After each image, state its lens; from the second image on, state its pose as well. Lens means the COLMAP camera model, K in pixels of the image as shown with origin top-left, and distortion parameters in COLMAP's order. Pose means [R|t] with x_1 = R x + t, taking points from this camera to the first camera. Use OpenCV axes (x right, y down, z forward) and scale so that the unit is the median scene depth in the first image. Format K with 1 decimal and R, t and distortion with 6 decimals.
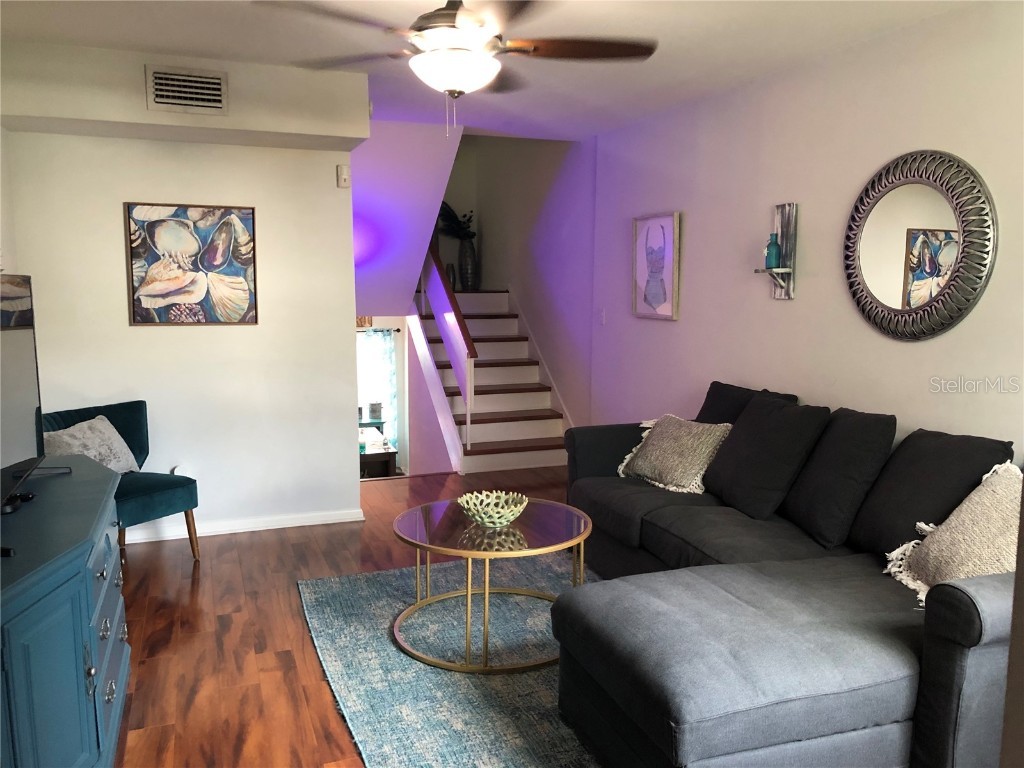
lens RADIAL K [[834.6, 0, 532.1], [0, 834.6, 389.4], [0, 0, 1]] dist [0.013598, -0.055586]
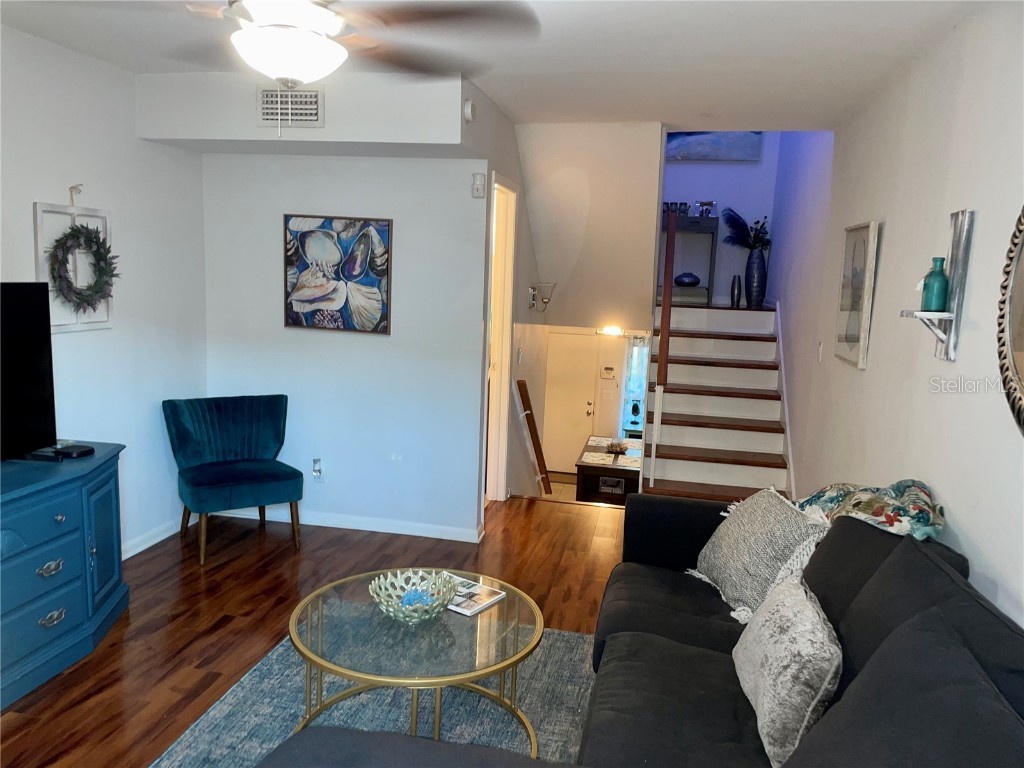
lens RADIAL K [[767.5, 0, 501.8], [0, 767.5, 395.1], [0, 0, 1]] dist [0.077544, -0.095476]
pose [[0.828008, 0.121534, -0.547388, 0.325138], [-0.110772, 0.992443, 0.052787, -0.071874], [0.549666, 0.016928, 0.835213, 0.302339]]
